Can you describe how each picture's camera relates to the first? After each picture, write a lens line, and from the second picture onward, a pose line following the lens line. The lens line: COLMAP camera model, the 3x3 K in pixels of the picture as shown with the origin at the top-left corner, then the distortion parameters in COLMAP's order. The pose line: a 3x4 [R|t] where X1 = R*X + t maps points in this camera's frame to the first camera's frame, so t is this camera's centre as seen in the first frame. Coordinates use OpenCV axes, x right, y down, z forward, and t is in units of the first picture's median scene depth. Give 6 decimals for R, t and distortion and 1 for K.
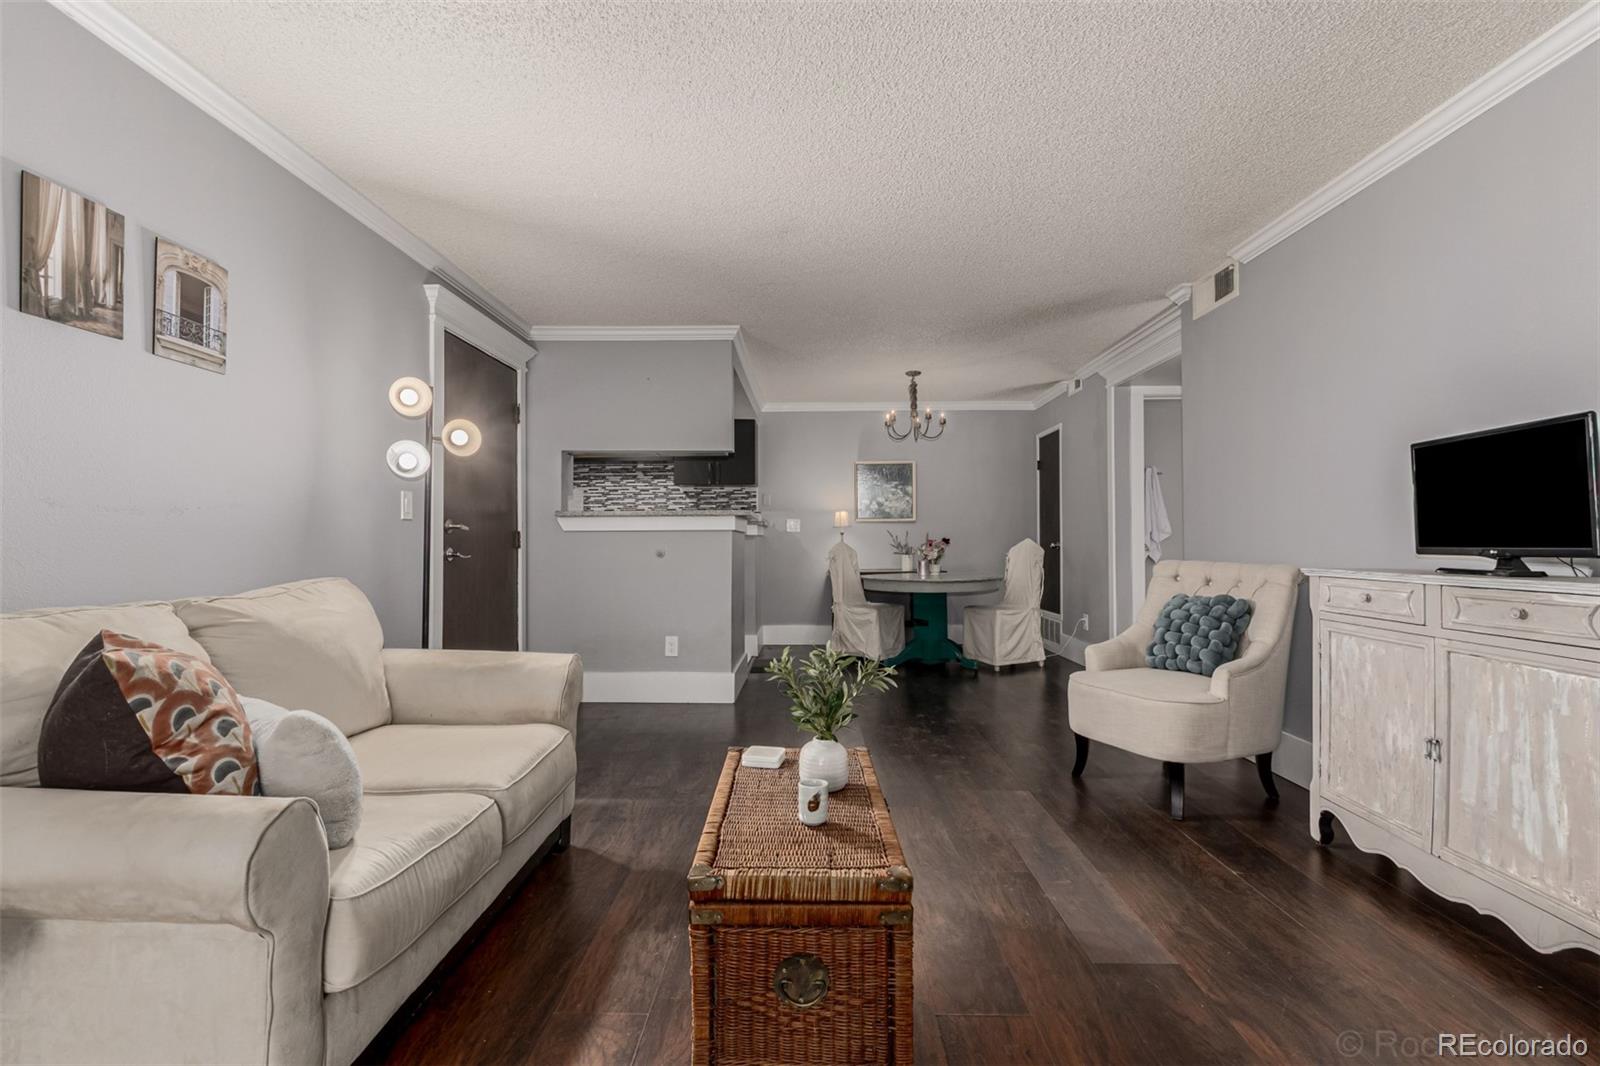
lens RADIAL K [[734.0, 0, 802.6], [0, 734.0, 541.5], [0, 0, 1]] dist [0.009924, -0.000697]
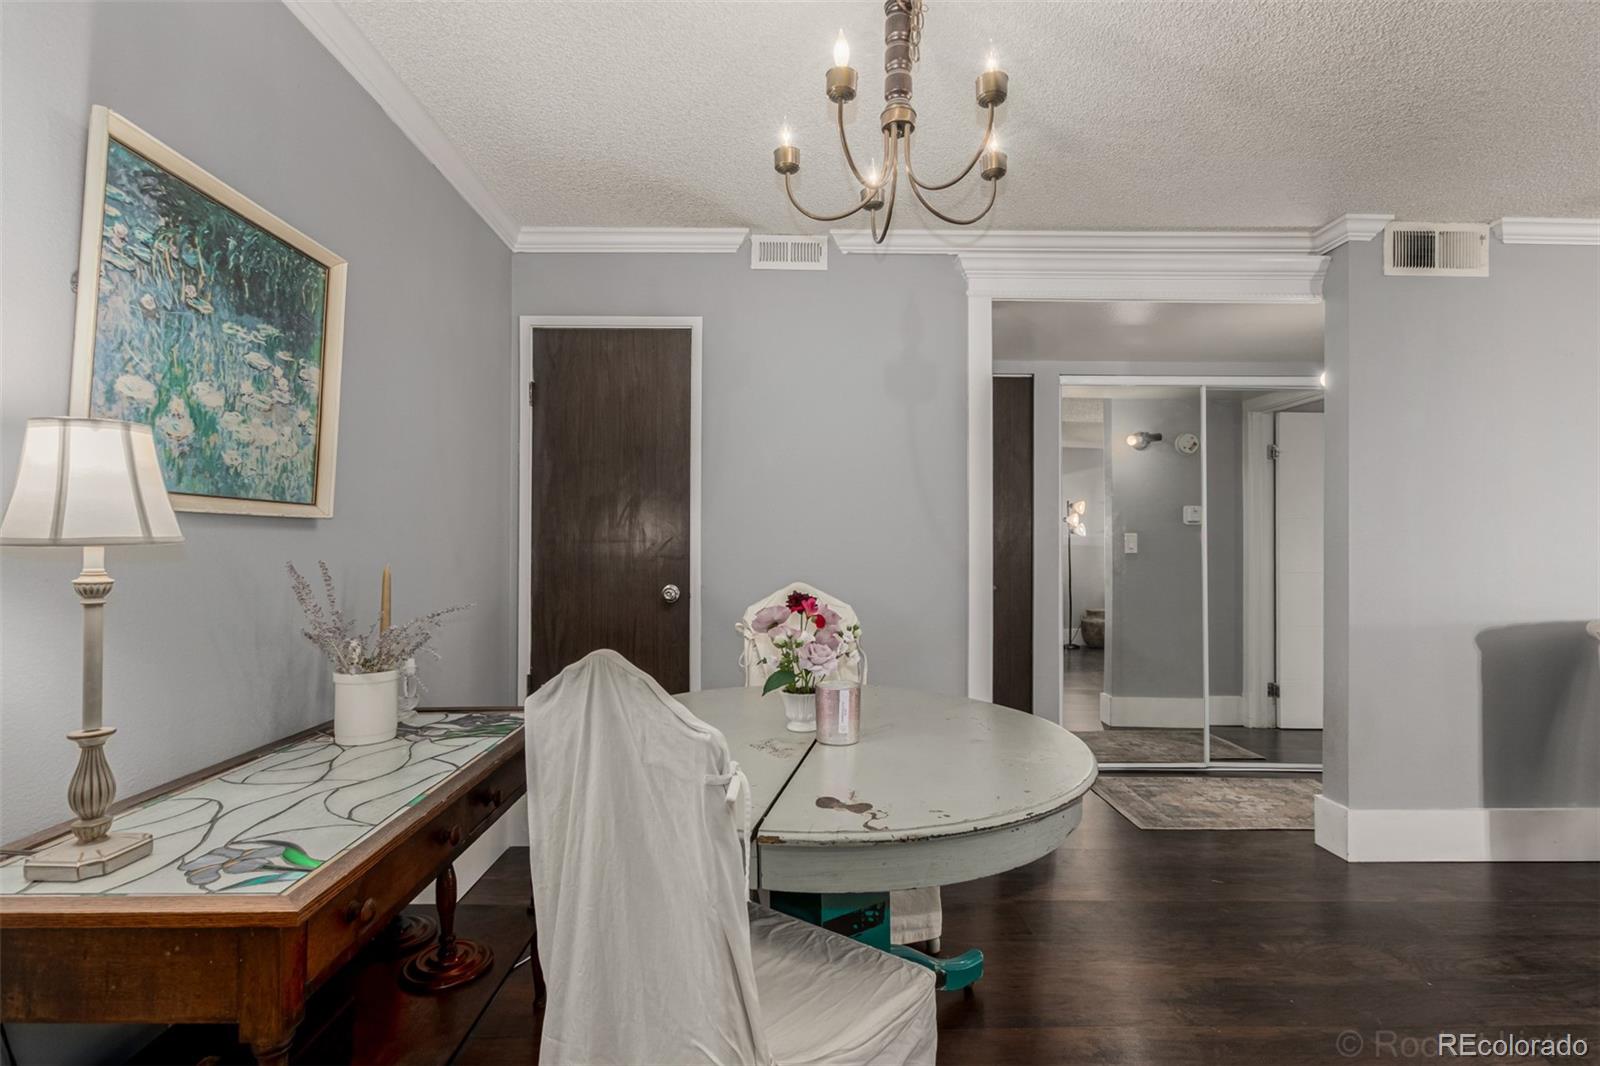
lens RADIAL K [[734.0, 0, 802.6], [0, 734.0, 541.5], [0, 0, 1]] dist [0.009924, -0.000697]
pose [[-0.028516, 0.012411, 0.999516, -0.084988], [-0.003443, 0.999916, -0.012514, -0.018209], [-0.999587, -0.003799, -0.028471, 0.854586]]
